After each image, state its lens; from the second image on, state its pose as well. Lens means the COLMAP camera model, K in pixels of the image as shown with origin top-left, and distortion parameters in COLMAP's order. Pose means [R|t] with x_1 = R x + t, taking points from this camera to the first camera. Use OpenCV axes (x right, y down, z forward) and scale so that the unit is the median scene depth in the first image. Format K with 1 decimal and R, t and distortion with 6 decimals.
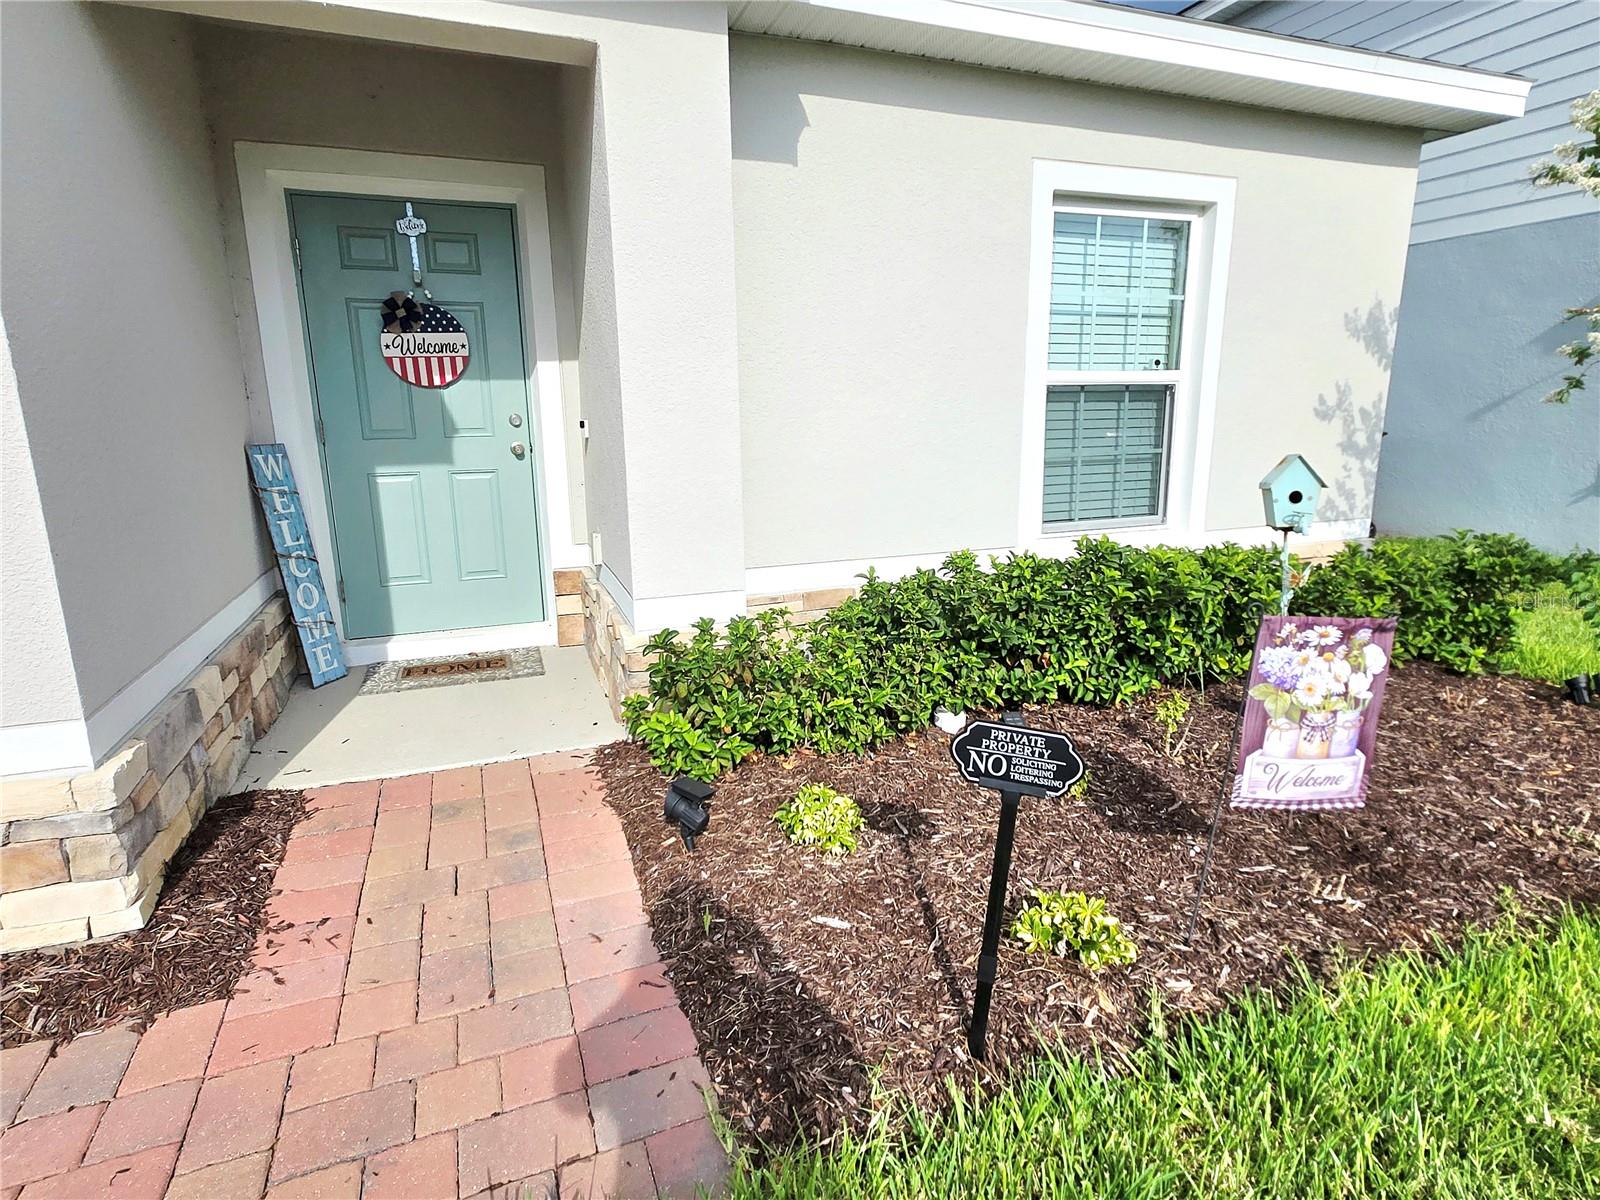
lens RADIAL K [[862.8, 0, 801.3], [0, 862.8, 601.0], [0, 0, 1]] dist [0.000006, -0.000076]
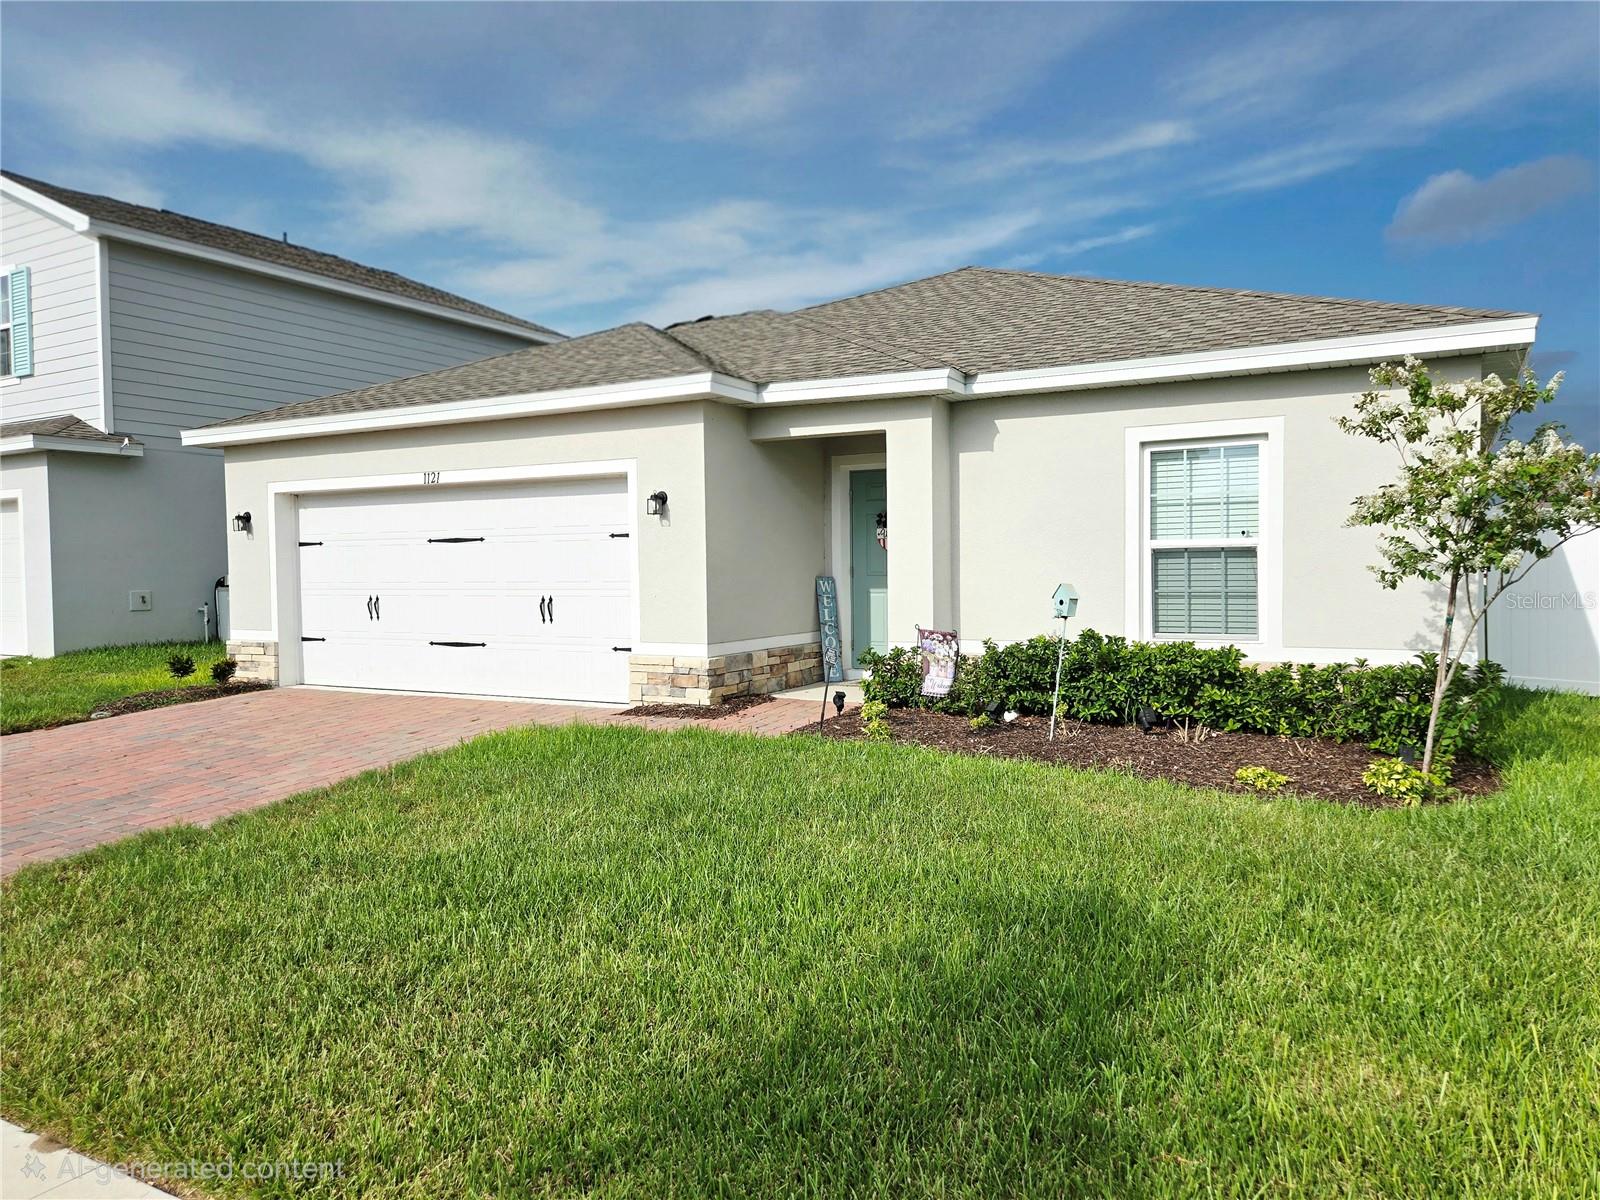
lens RADIAL K [[1083.5, 0, 801.7], [0, 1083.5, 598.0], [0, 0, 1]] dist [0.001702, -0.000239]
pose [[0.626816, 0.025318, -0.778756, 1.585245], [-0.177008, 0.977966, -0.110678, 0.207170], [0.758795, 0.207221, 0.617487, -0.831719]]
